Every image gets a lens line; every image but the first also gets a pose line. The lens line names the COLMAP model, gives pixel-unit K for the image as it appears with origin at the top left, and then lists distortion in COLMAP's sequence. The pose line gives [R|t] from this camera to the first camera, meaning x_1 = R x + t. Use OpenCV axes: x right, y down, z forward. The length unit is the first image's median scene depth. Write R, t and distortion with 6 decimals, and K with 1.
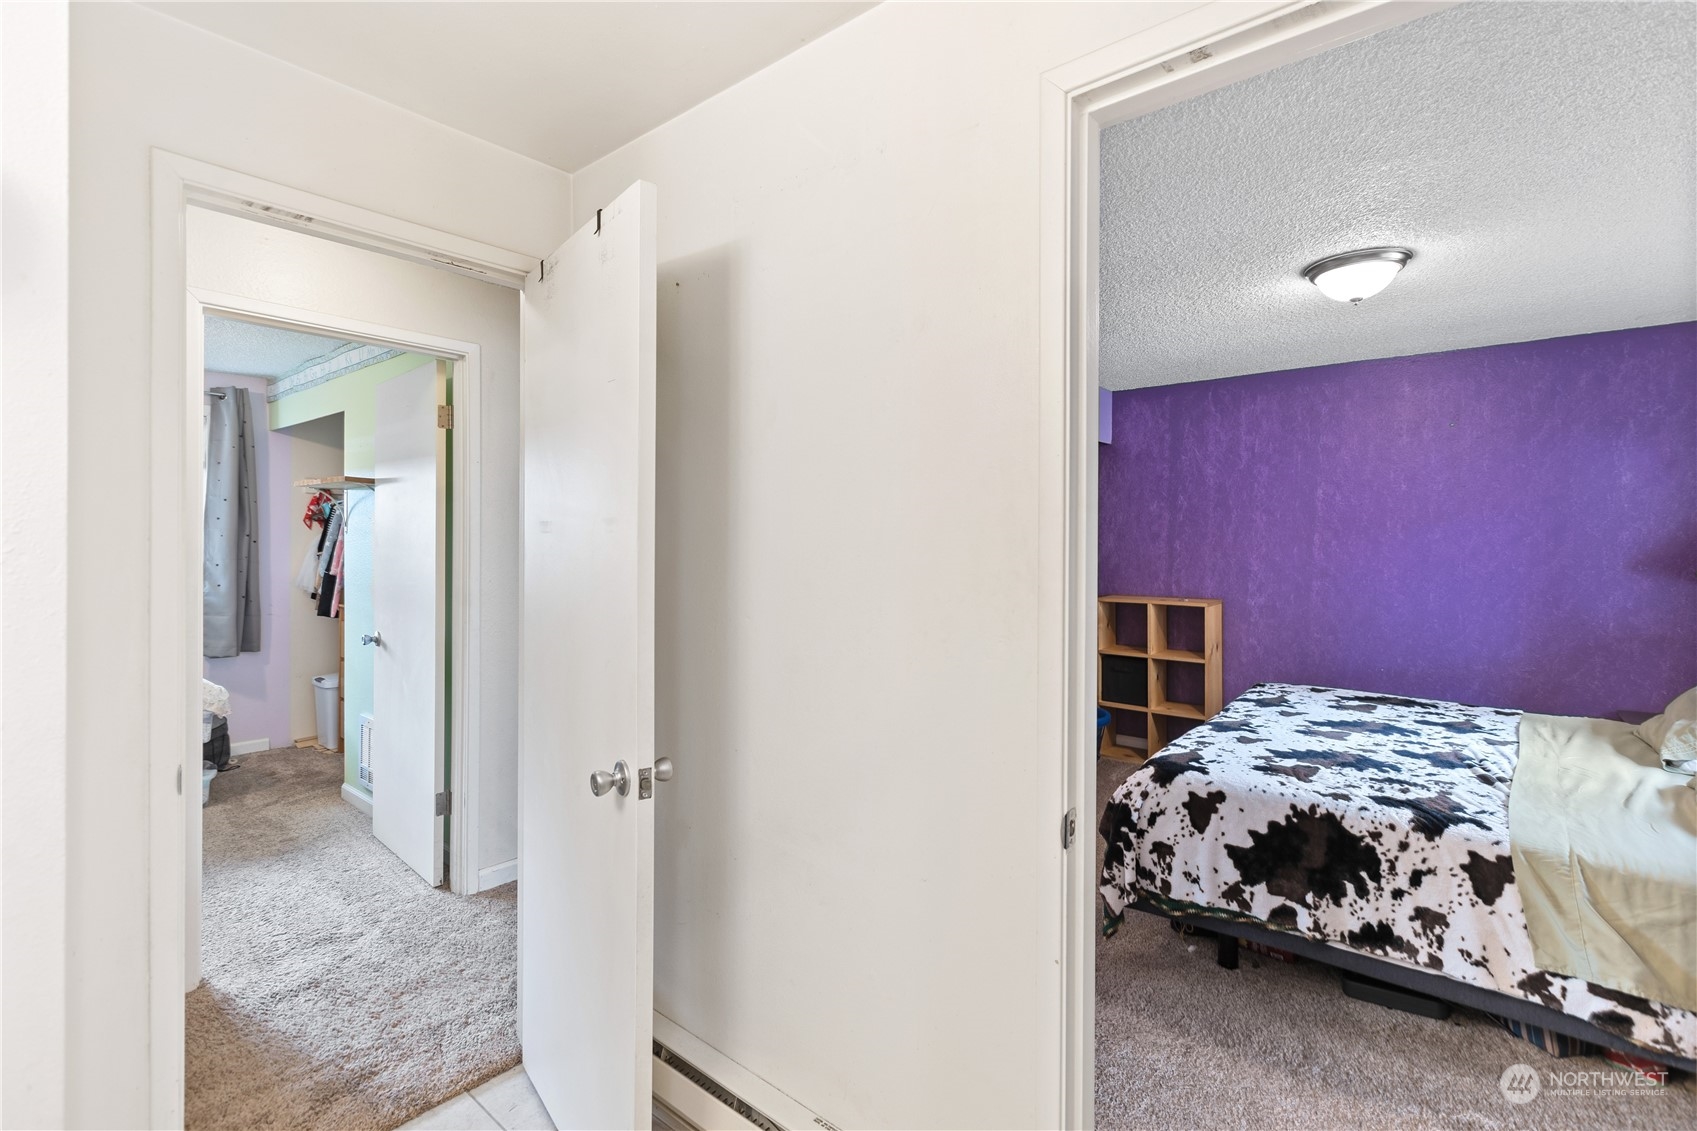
lens RADIAL K [[754.0, 0, 872.2], [0, 754.0, 540.3], [0, 0, 1]] dist [0.002905, -0.001605]
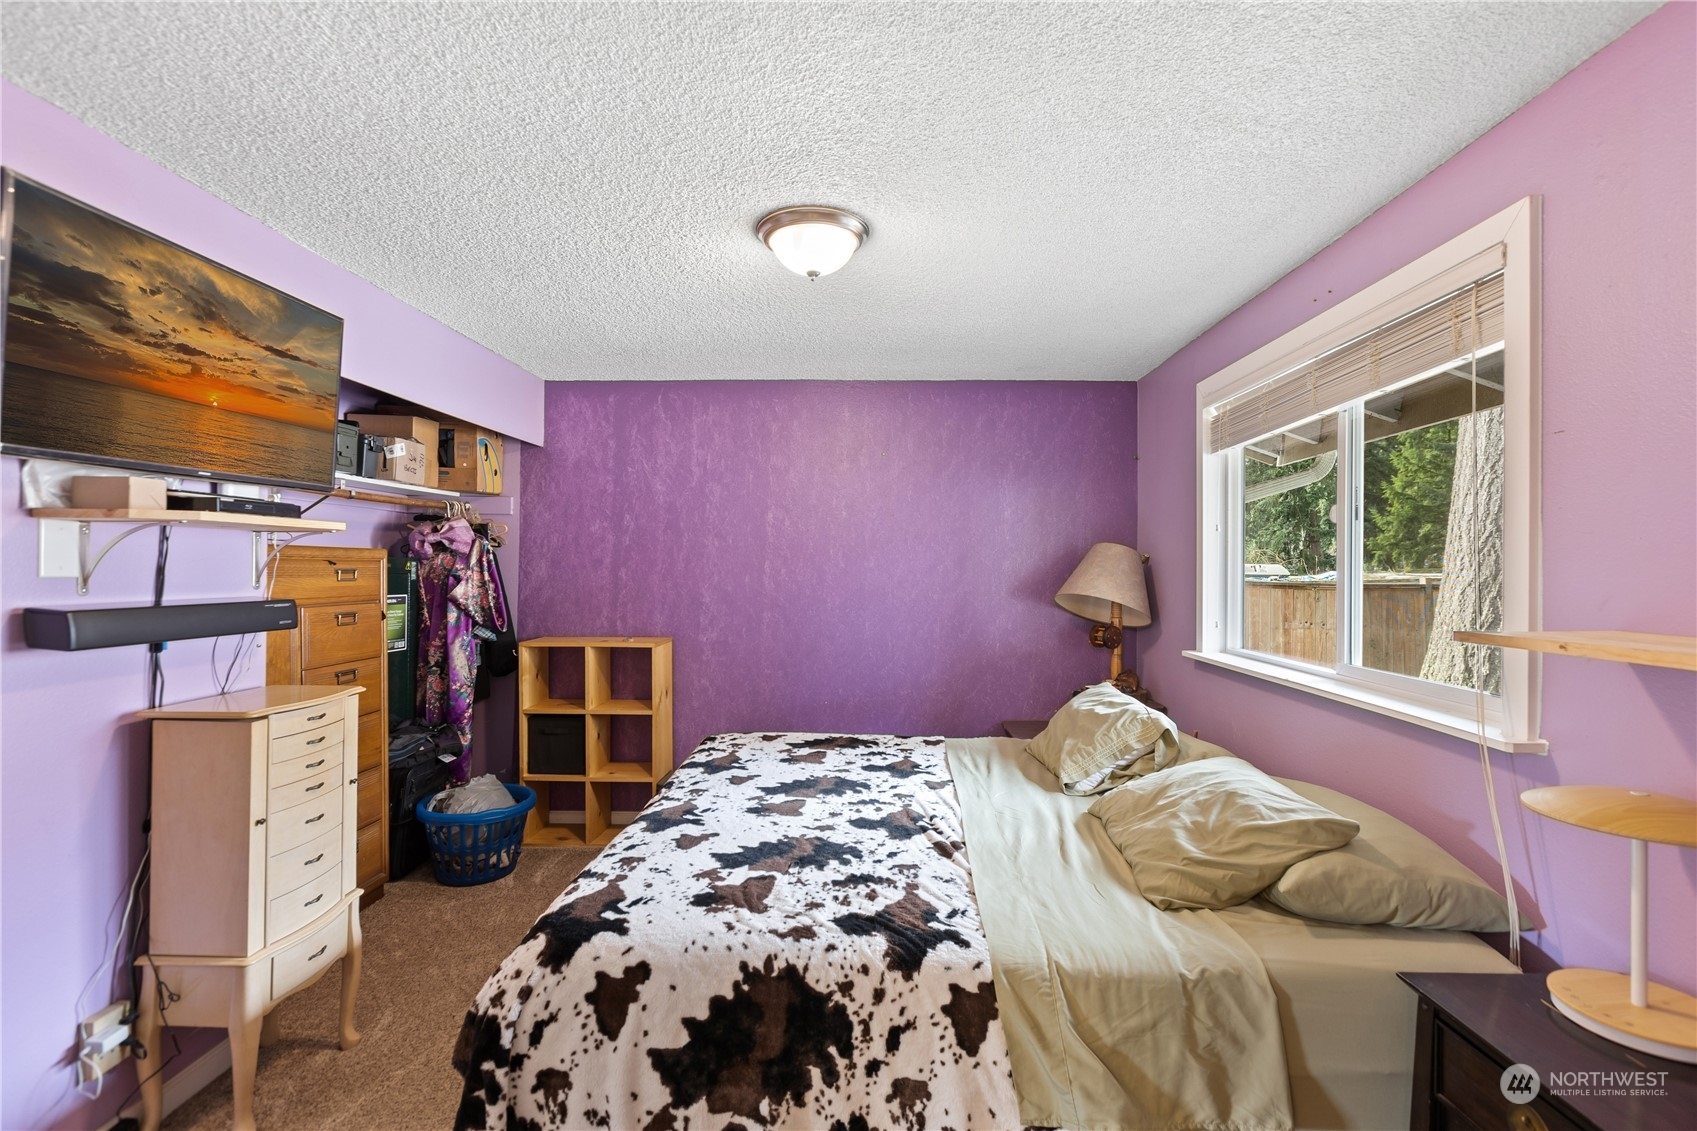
lens RADIAL K [[754.0, 0, 853.1], [0, 754.0, 567.8], [0, 0, 1]] dist [0.002905, -0.001605]
pose [[0.795677, 0.000928, 0.605720, 0.195338], [-0.001405, 0.999999, 0.000313, -0.001715], [-0.605719, -0.001099, 0.795678, 0.348112]]
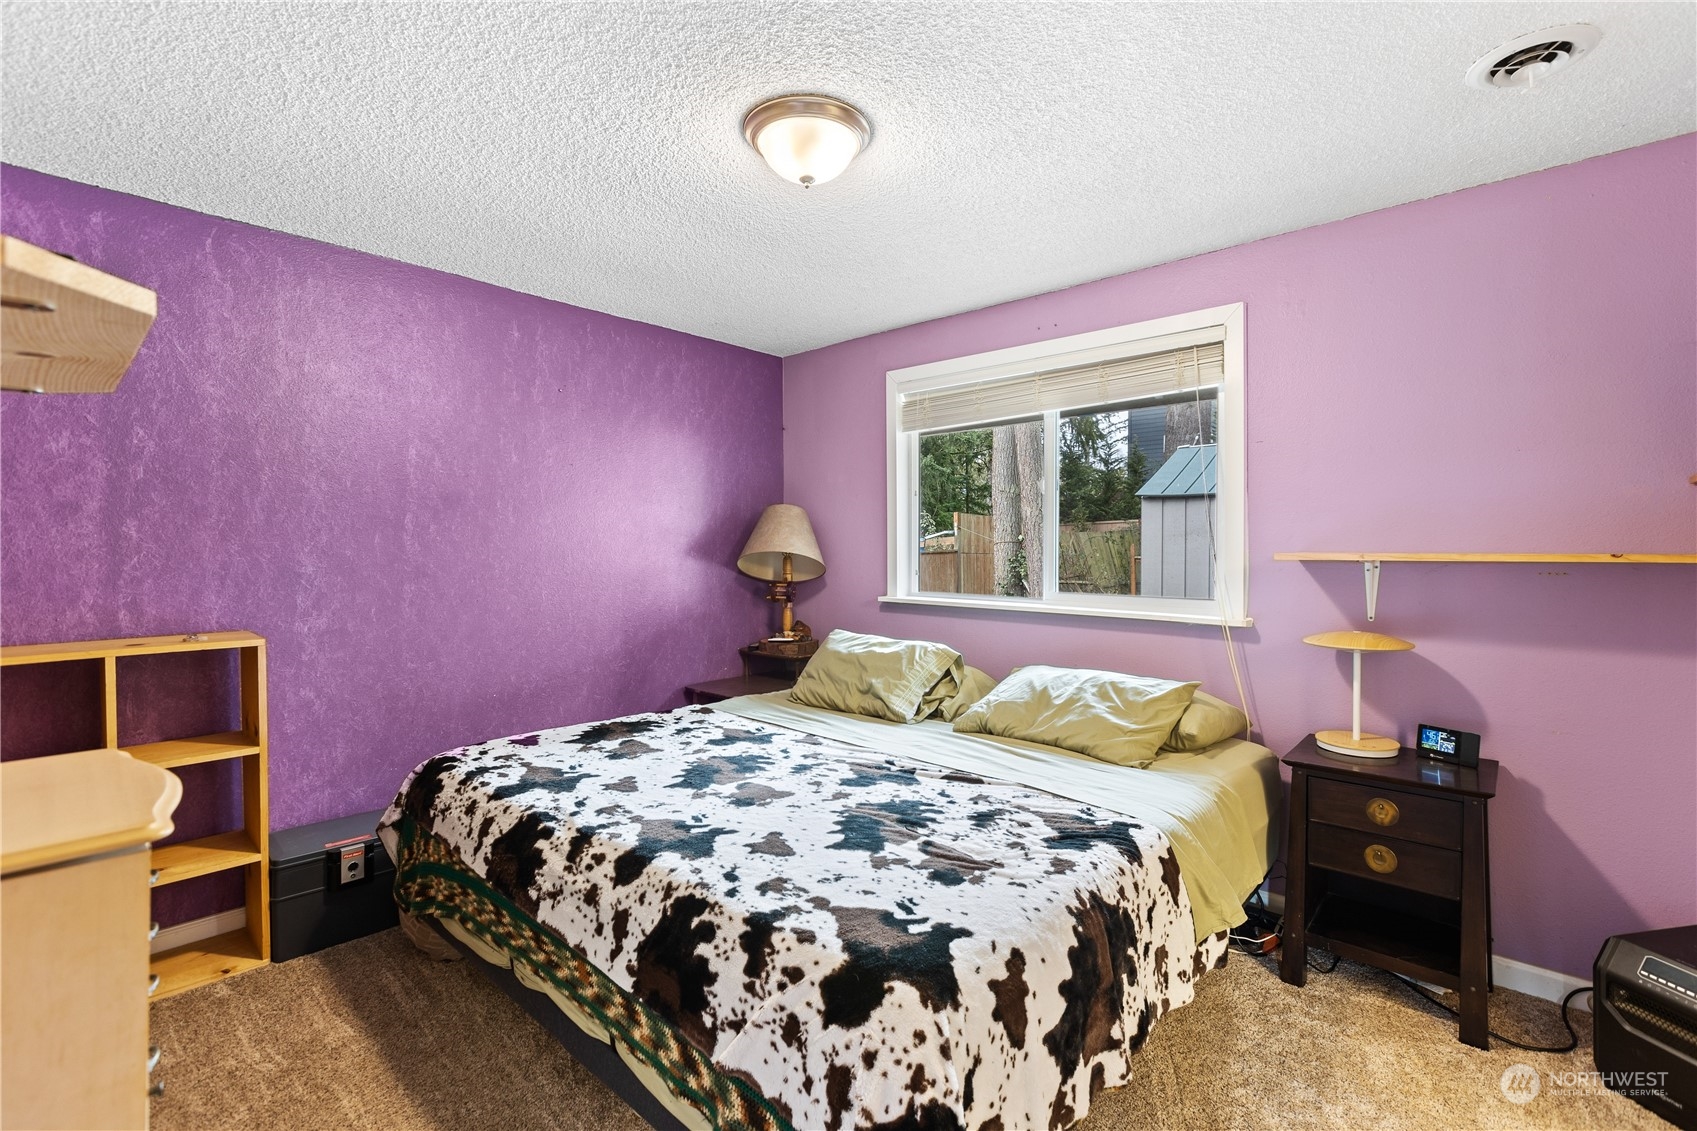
lens RADIAL K [[754.0, 0, 835.0], [0, 754.0, 555.2], [0, 0, 1]] dist [0.002905, -0.001605]
pose [[0.073739, -0.016632, 0.997139, -0.089244], [0.000543, 0.999861, 0.016637, 0.029351], [-0.997277, -0.000685, 0.073738, 0.988800]]
